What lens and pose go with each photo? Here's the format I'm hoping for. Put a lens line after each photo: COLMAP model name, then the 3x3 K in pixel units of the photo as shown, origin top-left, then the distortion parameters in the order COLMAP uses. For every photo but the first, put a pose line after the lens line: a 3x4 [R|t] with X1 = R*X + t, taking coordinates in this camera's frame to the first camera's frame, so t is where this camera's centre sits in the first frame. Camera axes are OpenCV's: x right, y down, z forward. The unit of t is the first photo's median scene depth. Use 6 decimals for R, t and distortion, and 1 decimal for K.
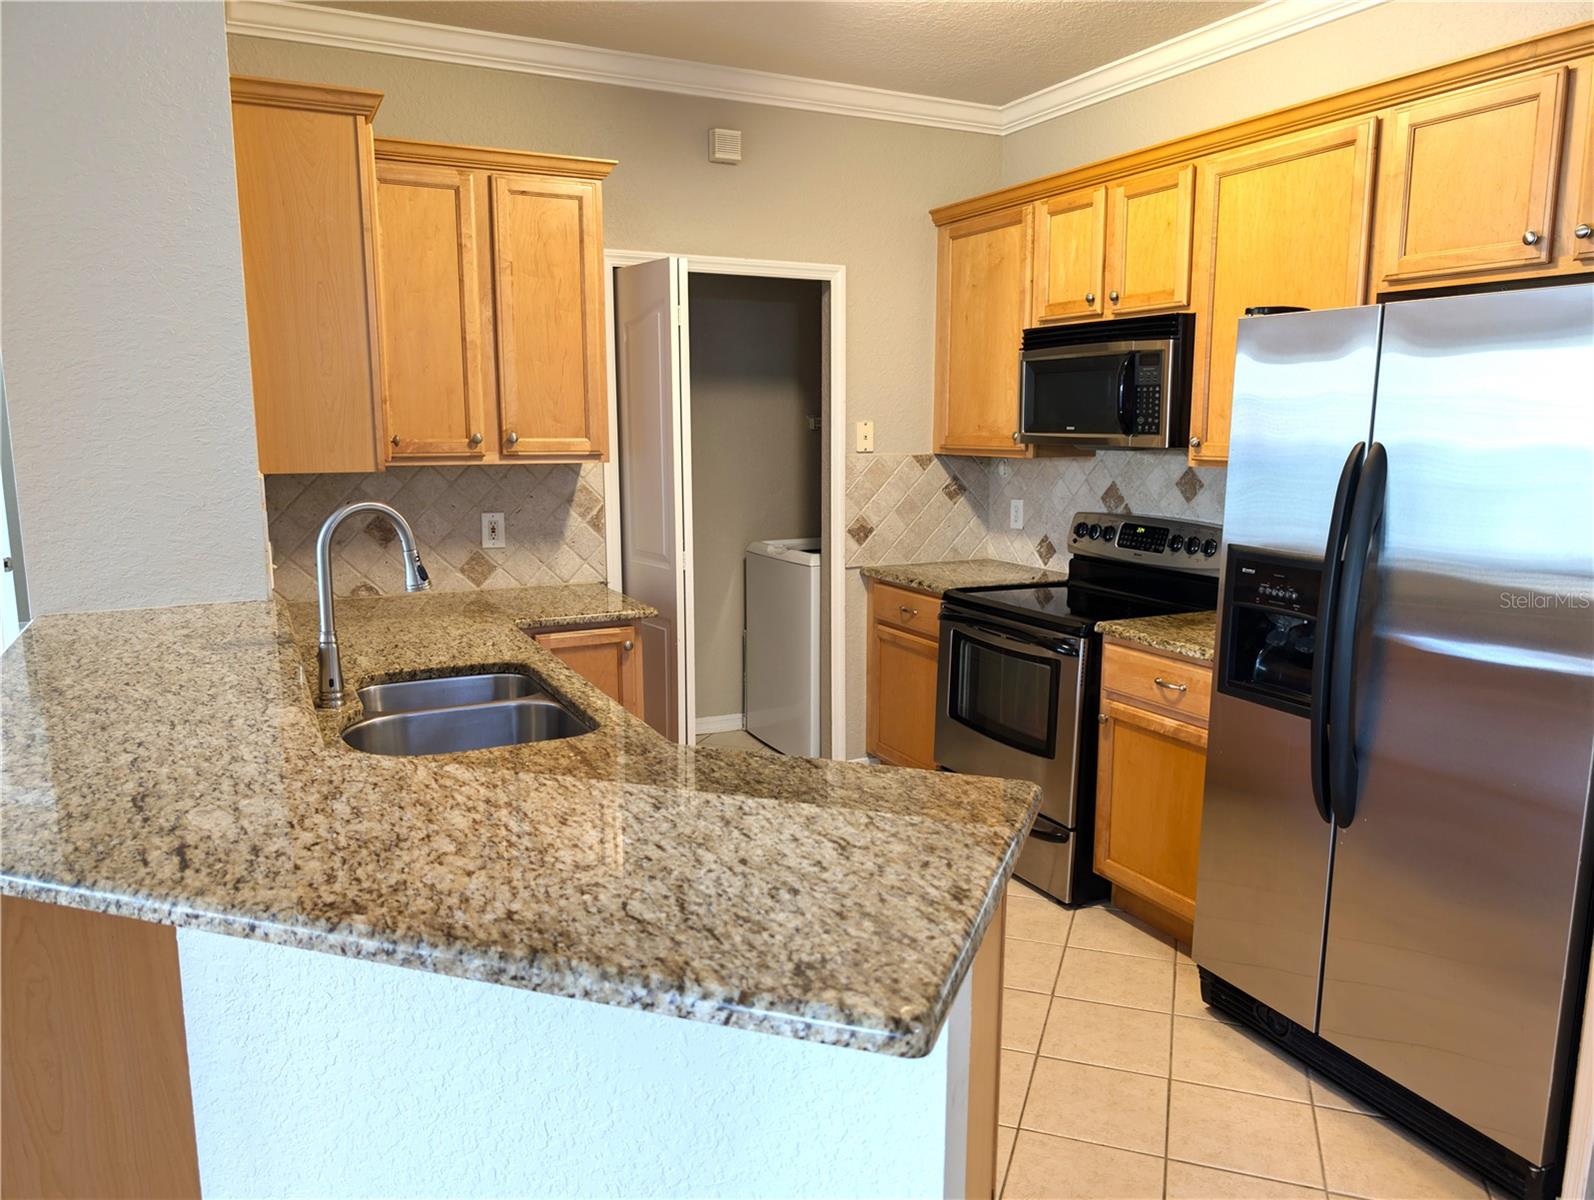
lens RADIAL K [[1142.9, 0, 797.0], [0, 1142.9, 600.0], [0, 0, 1]] dist [0.043197, -0.058224]
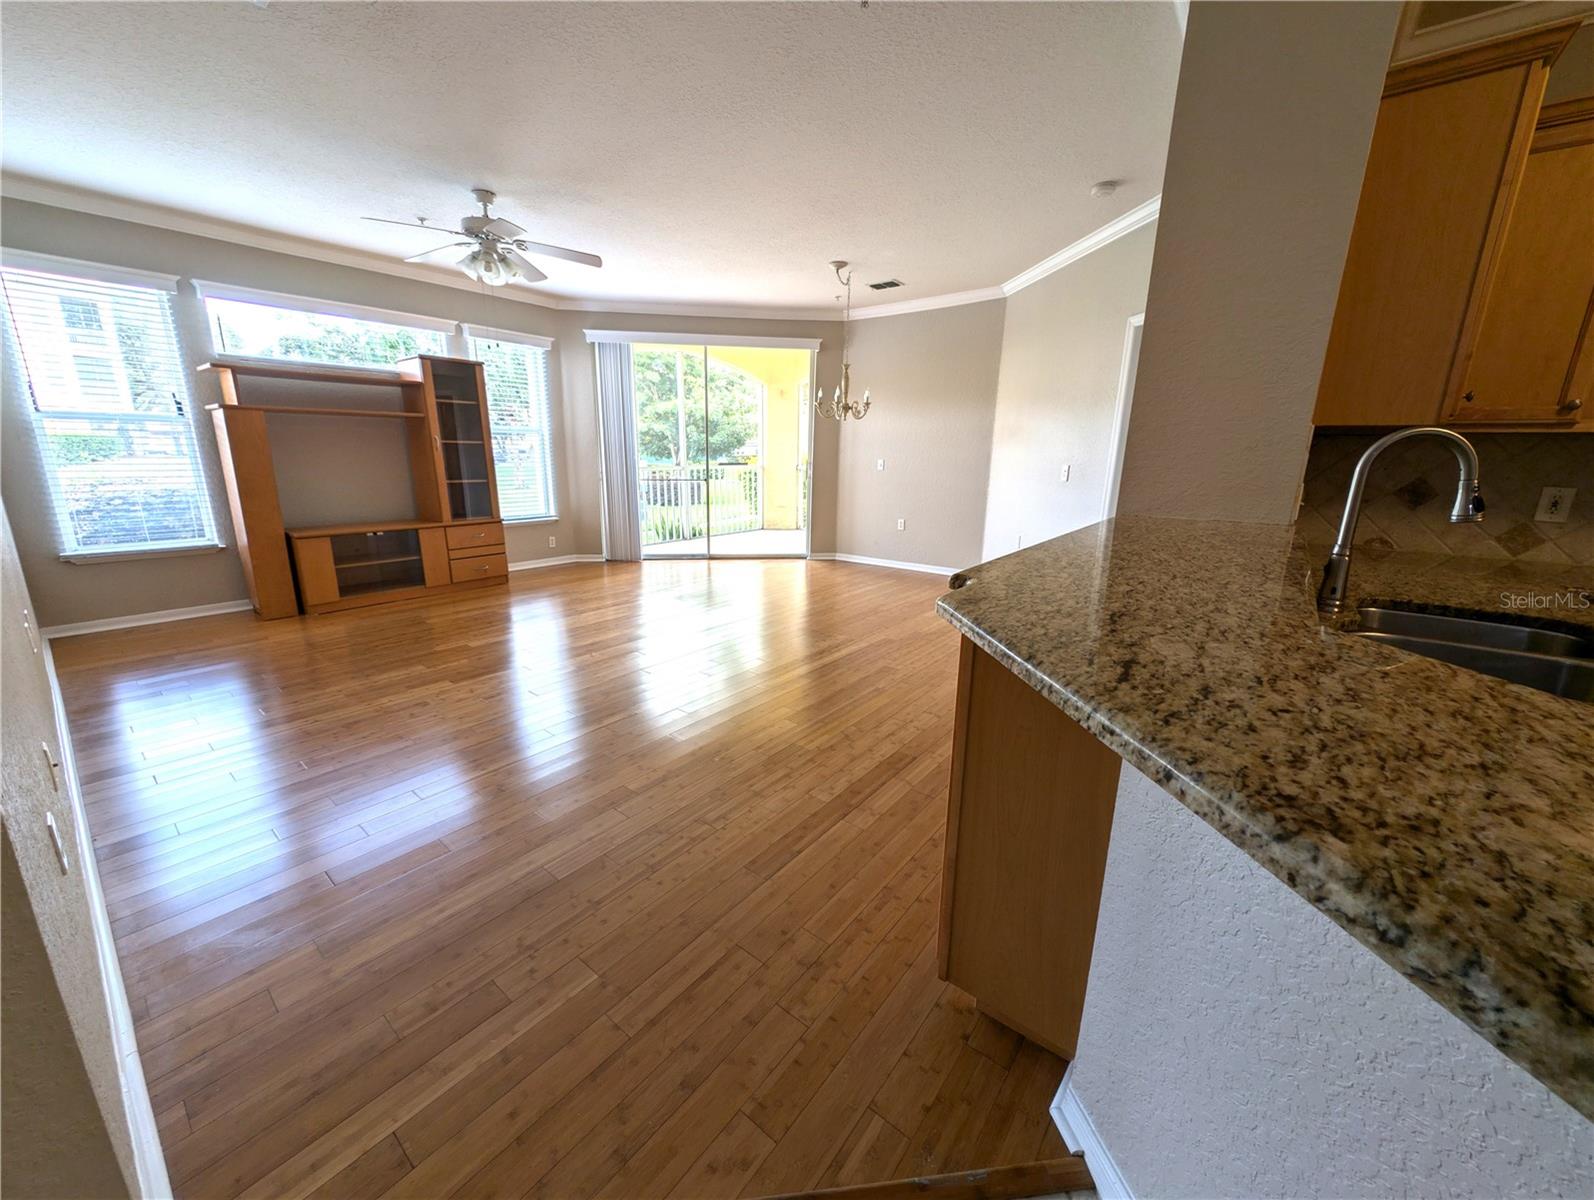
lens RADIAL K [[604.3, 0, 794.9], [0, 604.3, 601.3], [0, 0, 1]] dist [-0.000281, -0.000298]
pose [[0.430895, 0.225869, -0.873678, -0.180671], [-0.157370, 0.972142, 0.173711, 0.099555], [0.888574, 0.062640, 0.454436, 0.420071]]
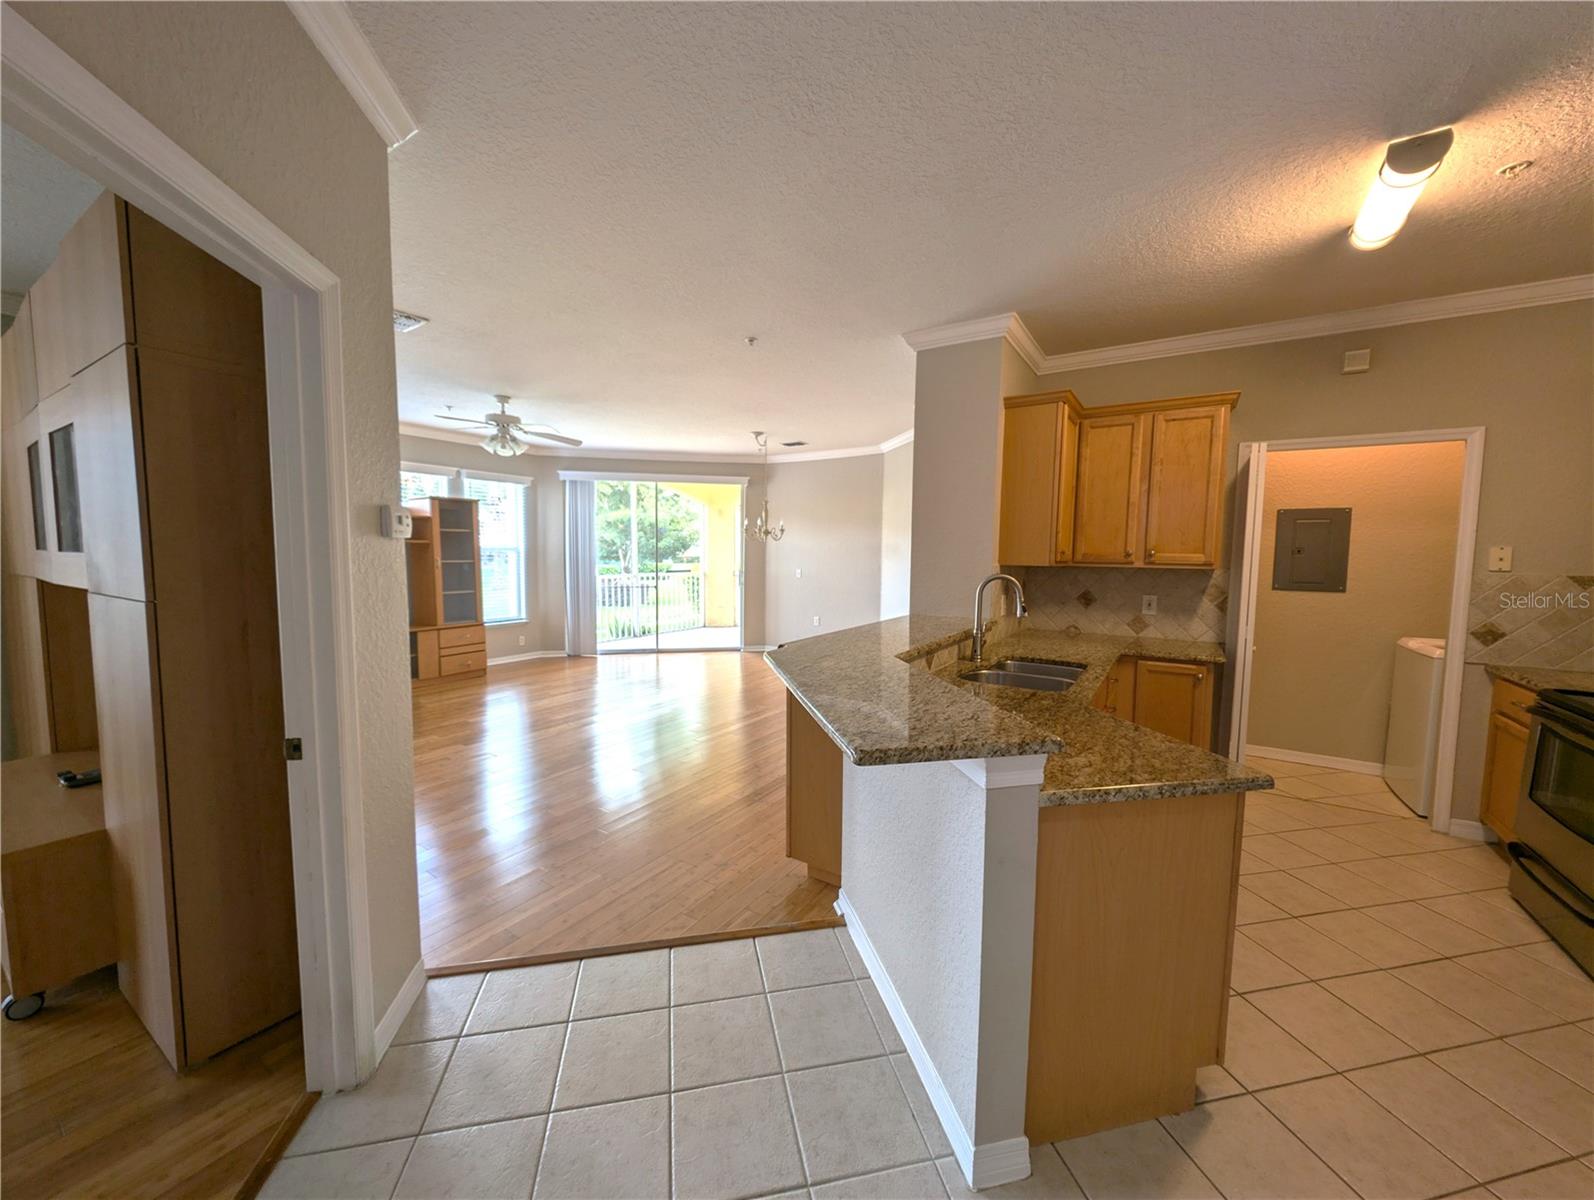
lens RADIAL K [[604.3, 0, 794.9], [0, 604.3, 601.3], [0, 0, 1]] dist [-0.000281, -0.000298]
pose [[0.511241, 0.077875, -0.855902, 0.720658], [-0.144936, 0.989435, 0.003452, 0.032398], [0.847128, 0.122287, 0.517126, 0.079919]]
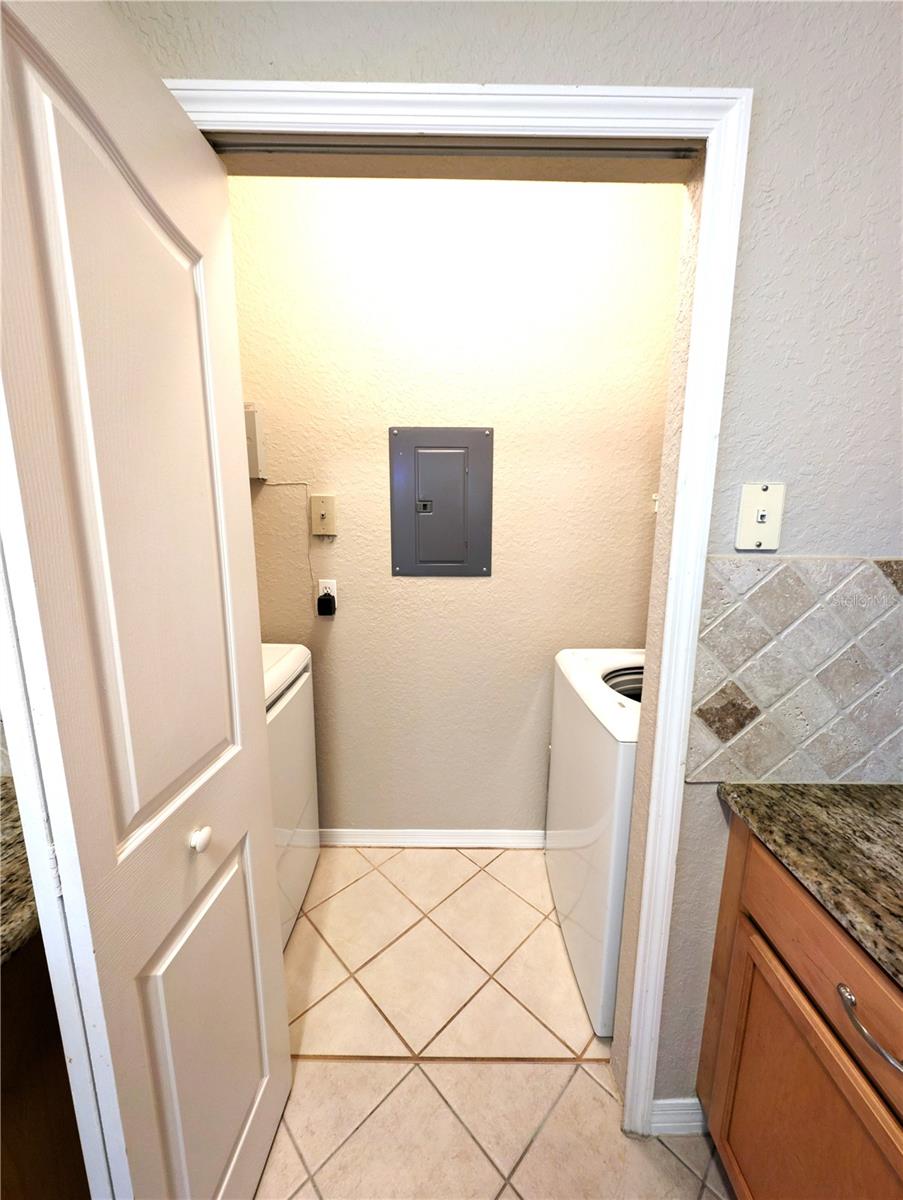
lens RADIAL K [[451.4, 0, 454.4], [0, 451.4, 598.4], [0, 0, 1]] dist [0.008710, -0.006075]
pose [[0.896413, 0.086507, -0.434696, 0.098412], [-0.078079, 0.996251, 0.037248, -0.337126], [0.436288, 0.000551, 0.899807, 2.457280]]
